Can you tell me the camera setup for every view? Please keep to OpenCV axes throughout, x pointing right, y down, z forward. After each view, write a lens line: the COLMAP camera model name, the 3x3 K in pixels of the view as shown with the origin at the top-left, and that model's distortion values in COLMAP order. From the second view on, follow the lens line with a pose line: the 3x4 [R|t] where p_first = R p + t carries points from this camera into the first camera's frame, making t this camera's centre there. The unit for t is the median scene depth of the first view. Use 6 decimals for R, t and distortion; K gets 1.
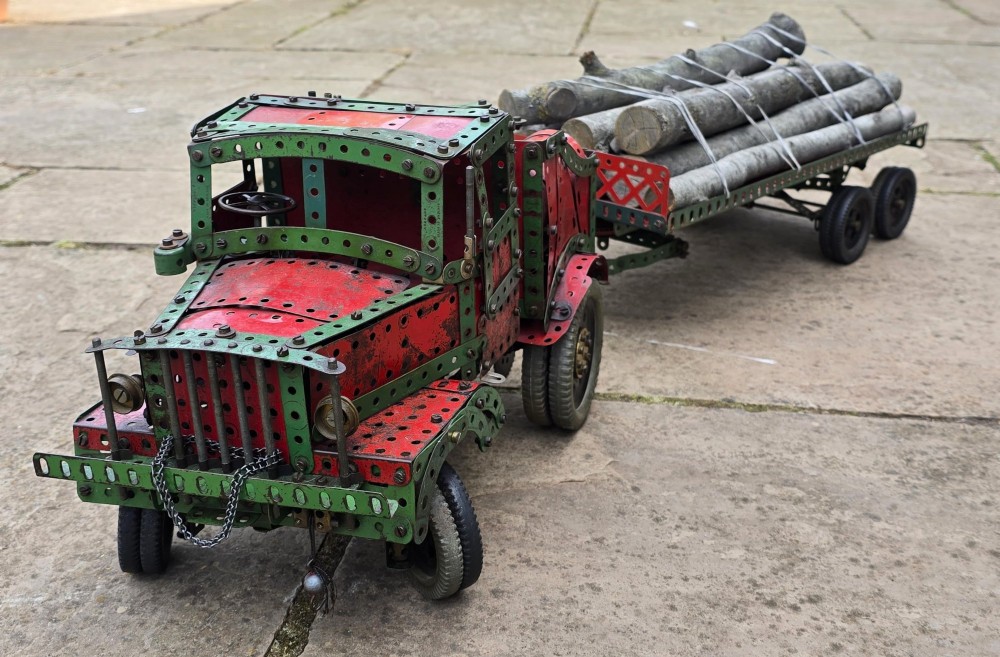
lens RADIAL K [[1215.3, 0, 501.6], [0, 1215.3, 289.2], [0, 0, 1]] dist [0.302889, -1.299096]
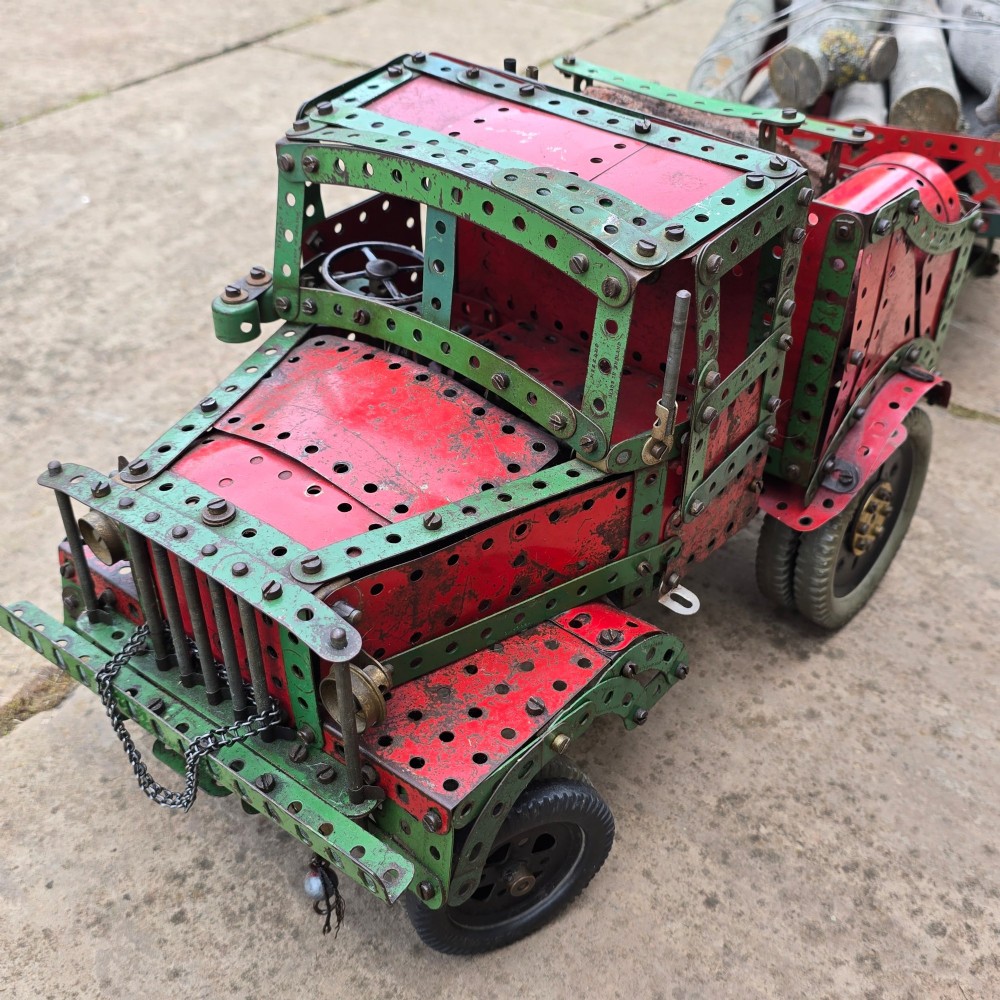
lens RADIAL K [[1212.7, 0, 500.0], [0, 1212.7, 500.0], [0, 0, 1]] dist [0.238782, -1.074051]
pose [[0.937913, 0.239695, -0.250730, 0.053969], [-0.156528, 0.937521, 0.310731, -0.164490], [0.309545, -0.252192, 0.916832, 0.434624]]
